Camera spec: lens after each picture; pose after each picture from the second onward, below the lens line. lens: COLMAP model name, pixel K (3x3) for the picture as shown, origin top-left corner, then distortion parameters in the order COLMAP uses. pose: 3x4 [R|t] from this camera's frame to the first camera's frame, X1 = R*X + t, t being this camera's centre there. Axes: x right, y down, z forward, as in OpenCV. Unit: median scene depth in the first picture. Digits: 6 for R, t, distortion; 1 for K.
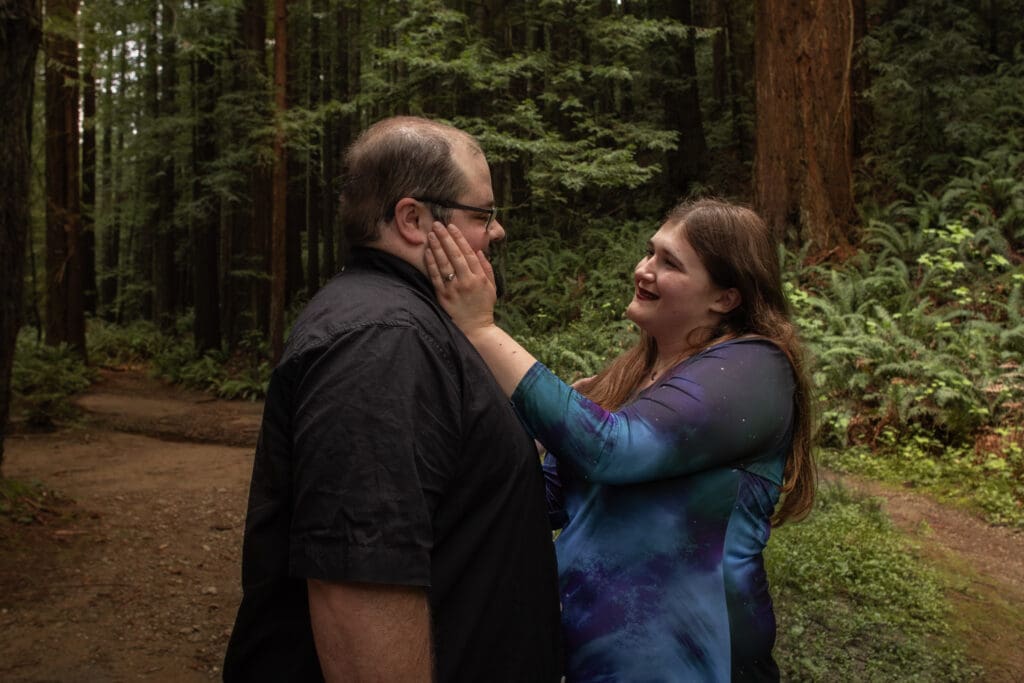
lens RADIAL K [[764.6, 0, 499.4], [0, 764.6, 339.6], [0, 0, 1]] dist [0.010646, 0.005895]
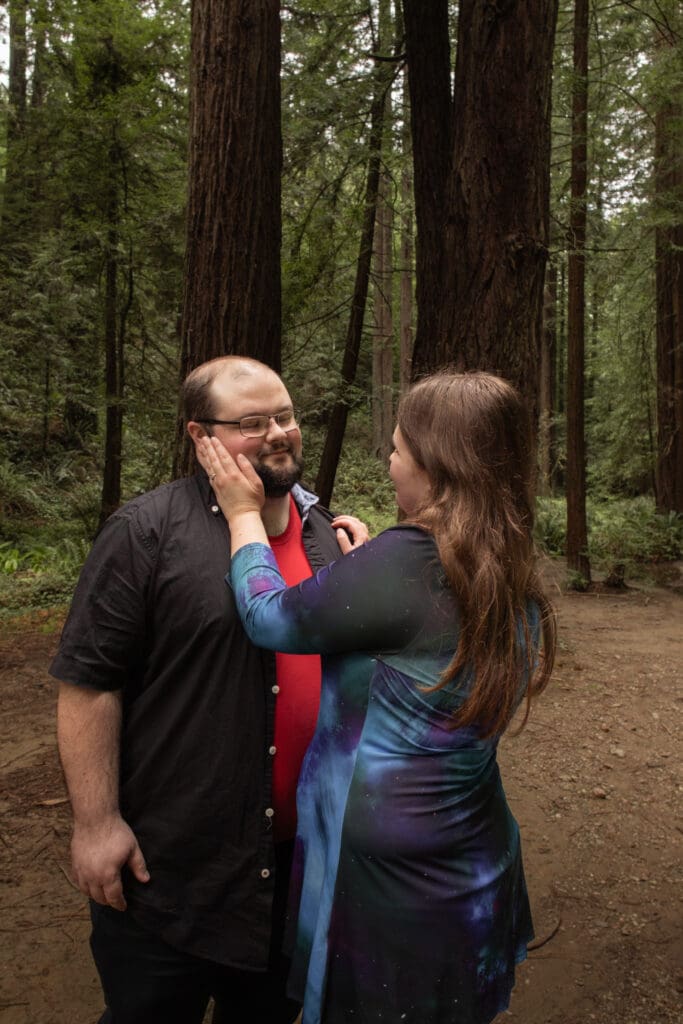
lens RADIAL K [[764.6, 0, 341.5], [0, 764.6, 512.0], [0, 0, 1]] dist [0.010646, 0.005895]
pose [[0.560711, -0.007312, -0.827979, 0.080514], [0.012481, 0.999922, -0.000378, -0.001273], [0.827918, -0.010122, 0.560758, 0.031064]]
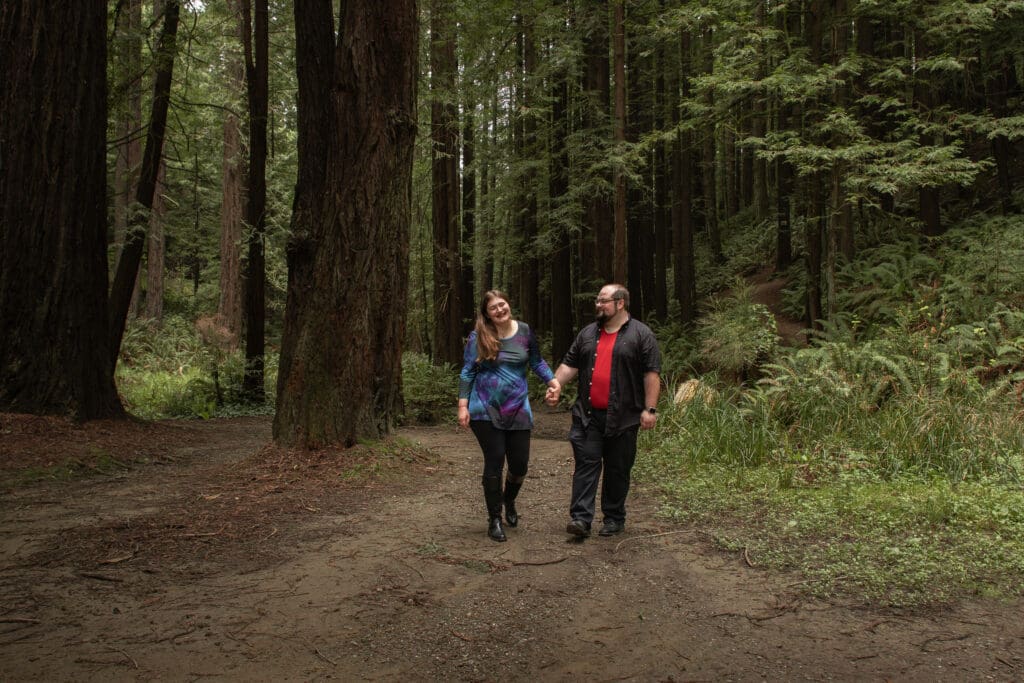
lens RADIAL K [[824.6, 0, 531.9], [0, 824.6, 370.3], [0, 0, 1]] dist [0.001266, 0.005031]
pose [[0.911544, -0.009418, -0.411094, 0.092083], [0.010688, 0.999943, 0.000790, 0.021778], [0.411063, -0.005114, 0.911593, -0.126976]]
